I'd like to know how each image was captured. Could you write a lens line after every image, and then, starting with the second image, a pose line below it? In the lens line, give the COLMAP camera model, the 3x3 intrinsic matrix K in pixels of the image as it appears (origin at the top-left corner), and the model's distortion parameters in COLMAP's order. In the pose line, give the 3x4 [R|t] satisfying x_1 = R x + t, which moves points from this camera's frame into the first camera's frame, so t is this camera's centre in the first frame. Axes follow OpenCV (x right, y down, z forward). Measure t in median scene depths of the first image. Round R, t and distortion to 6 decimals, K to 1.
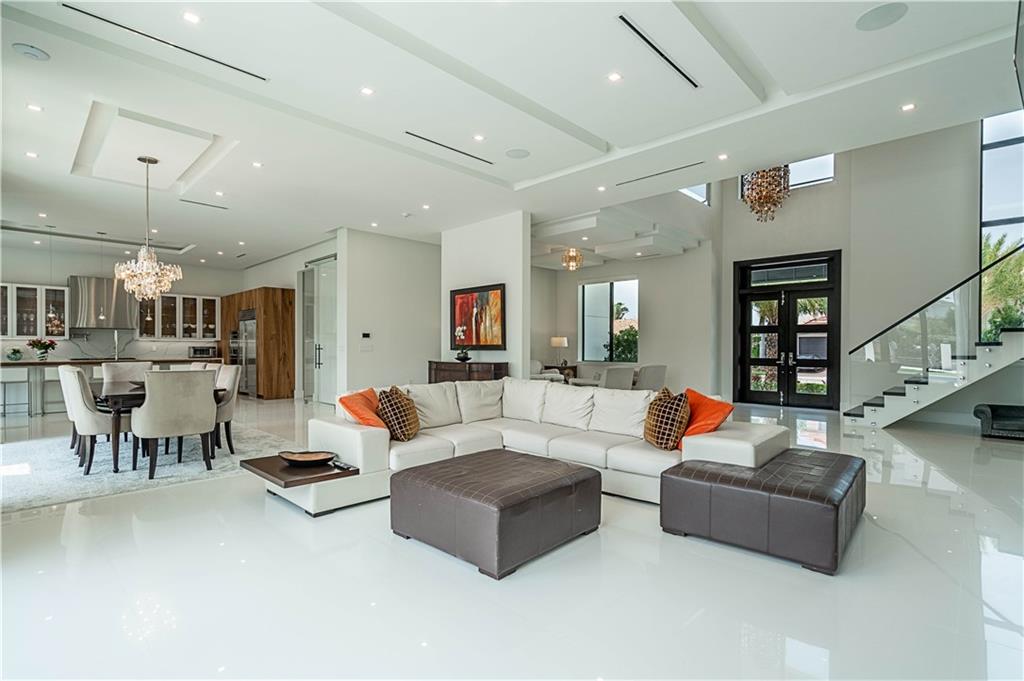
lens RADIAL K [[484.3, 0, 523.1], [0, 484.3, 343.7], [0, 0, 1]] dist [0.002268, 0.000077]
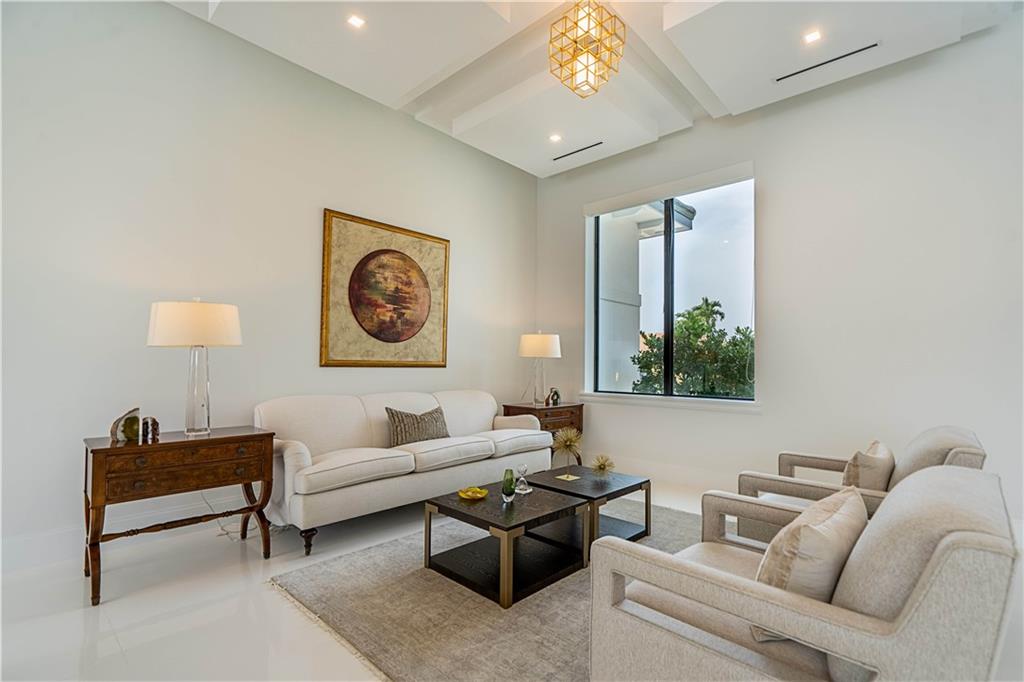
lens RADIAL K [[473.3, 0, 520.3], [0, 473.3, 349.5], [0, 0, 1]] dist [-0.000662, -0.000056]
pose [[0.999661, 0.007157, 0.025021, 0.049574], [-0.006455, 0.999586, -0.028043, 0.010675], [-0.025211, 0.027872, 0.999294, 0.627733]]
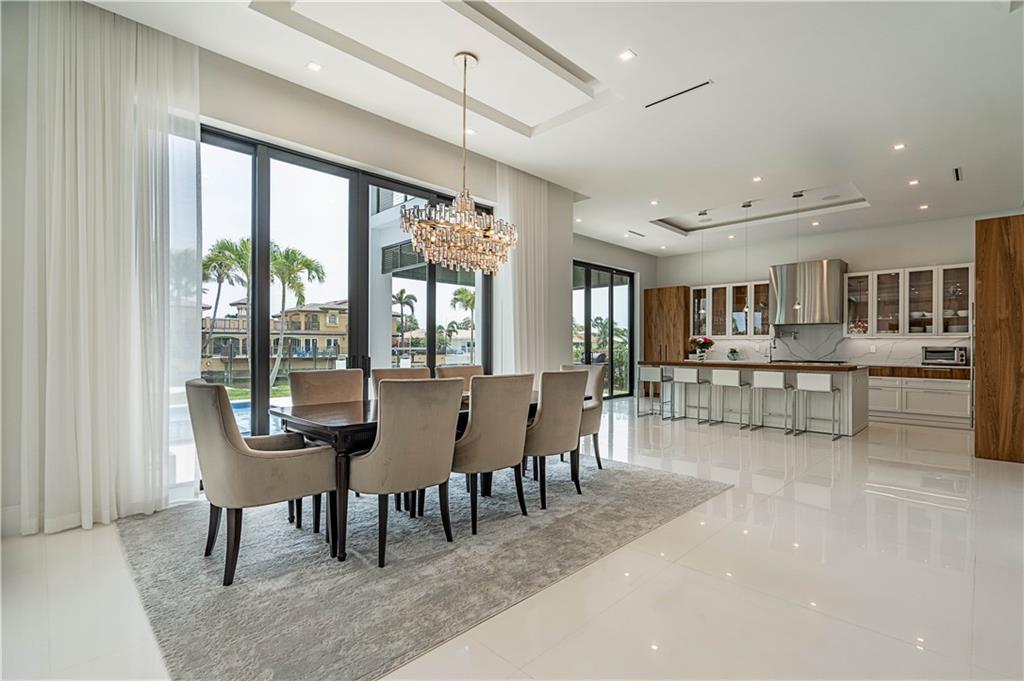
lens RADIAL K [[468.2, 0, 530.6], [0, 468.2, 347.5], [0, 0, 1]] dist [-0.002648, -0.000184]
pose [[-0.001262, -0.000230, -0.999999, -0.068283], [0.000990, 0.999999, -0.000231, 0.006801], [0.999999, -0.000990, -0.001261, 0.505682]]
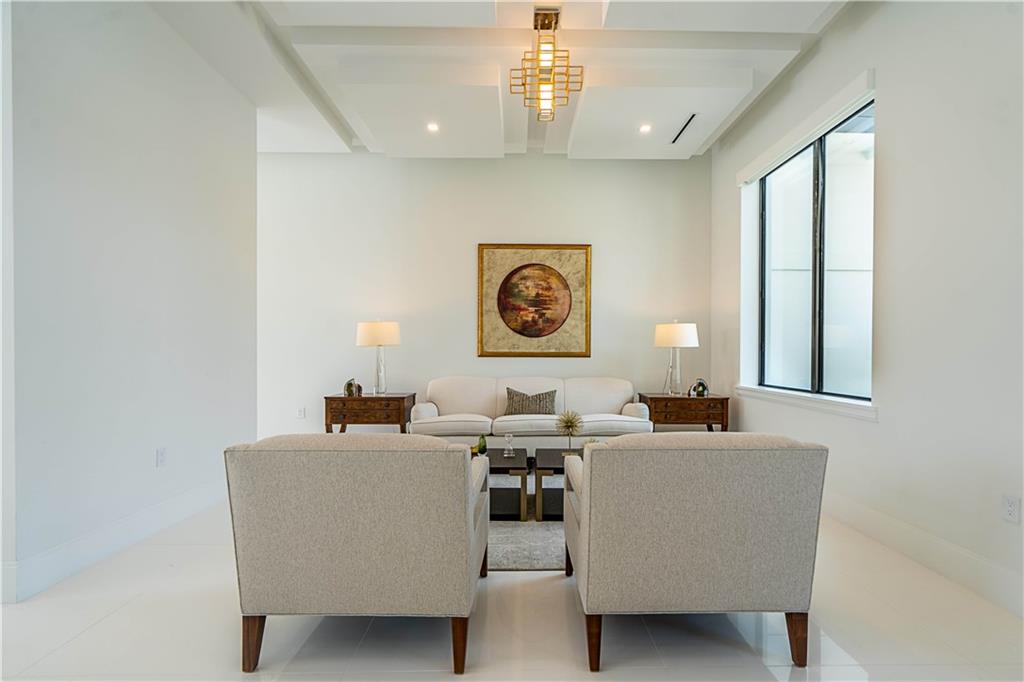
lens RADIAL K [[480.3, 0, 523.8], [0, 480.3, 353.4], [0, 0, 1]] dist [-0.000702, 0.000289]
pose [[0.704462, 0.002080, -0.709739, 0.277211], [0.003805, 0.999970, 0.006708, 0.008169], [0.709732, -0.007426, 0.704433, 0.657128]]
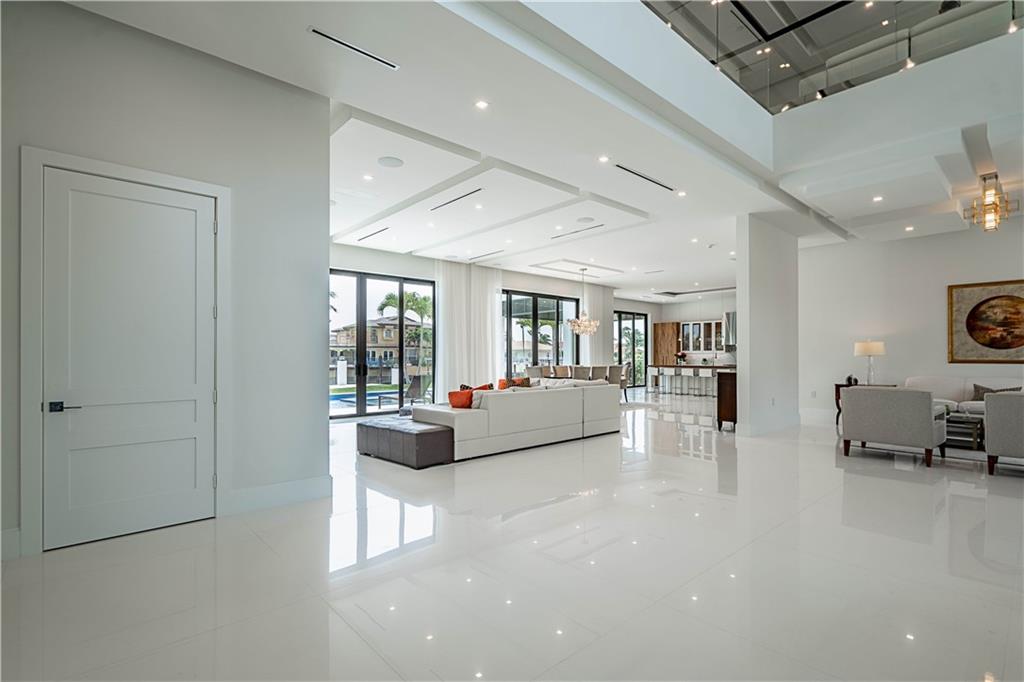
lens RADIAL K [[480.3, 0, 523.8], [0, 480.3, 353.4], [0, 0, 1]] dist [-0.000702, 0.000289]
pose [[-0.067683, -0.008897, -0.997667, 0.624647], [0.005290, 0.999943, -0.009276, 0.003999], [0.997693, -0.005905, -0.067632, 0.406931]]
